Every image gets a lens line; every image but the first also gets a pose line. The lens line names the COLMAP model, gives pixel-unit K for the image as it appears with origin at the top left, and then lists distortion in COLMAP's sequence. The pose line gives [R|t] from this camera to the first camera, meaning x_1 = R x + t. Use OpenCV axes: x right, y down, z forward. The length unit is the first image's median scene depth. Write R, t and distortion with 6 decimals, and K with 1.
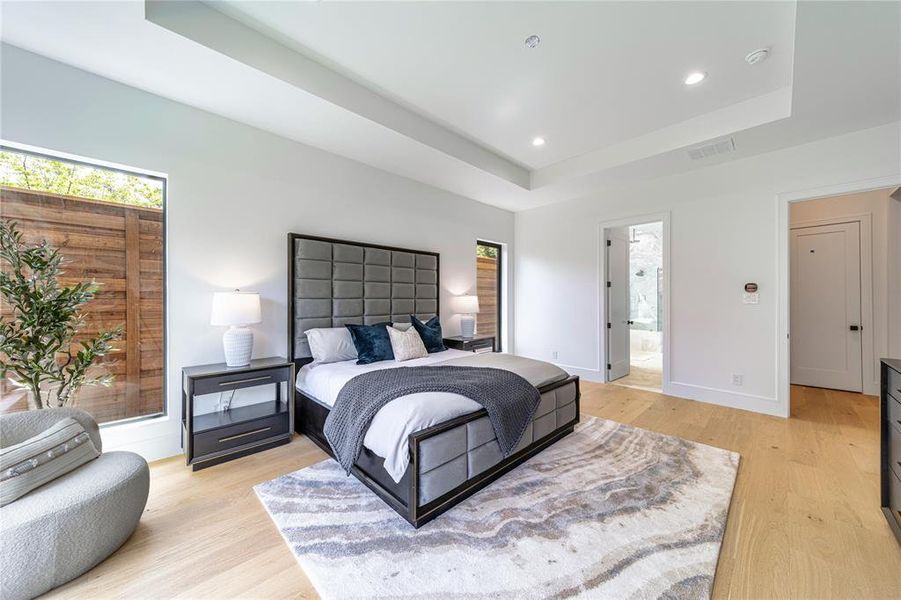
lens RADIAL K [[312.1, 0, 451.5], [0, 312.1, 299.8], [0, 0, 1]] dist [0.007992, -0.000054]
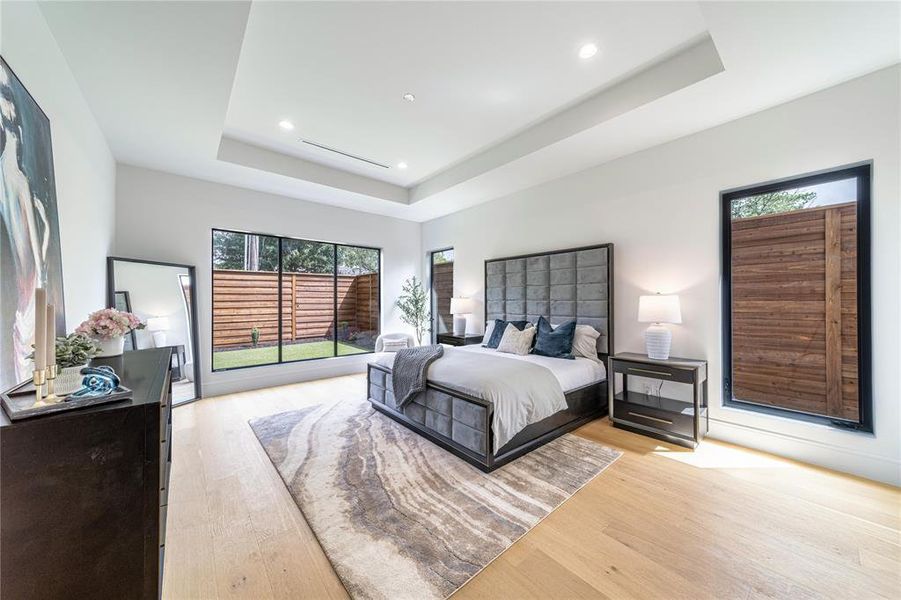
lens RADIAL K [[312.1, 0, 451.5], [0, 312.1, 299.8], [0, 0, 1]] dist [0.007992, -0.000054]
pose [[-0.058739, -0.003977, -0.998265, 1.204430], [0.002605, 0.999988, -0.004137, -0.002708], [0.998270, -0.002844, -0.058728, 0.997567]]
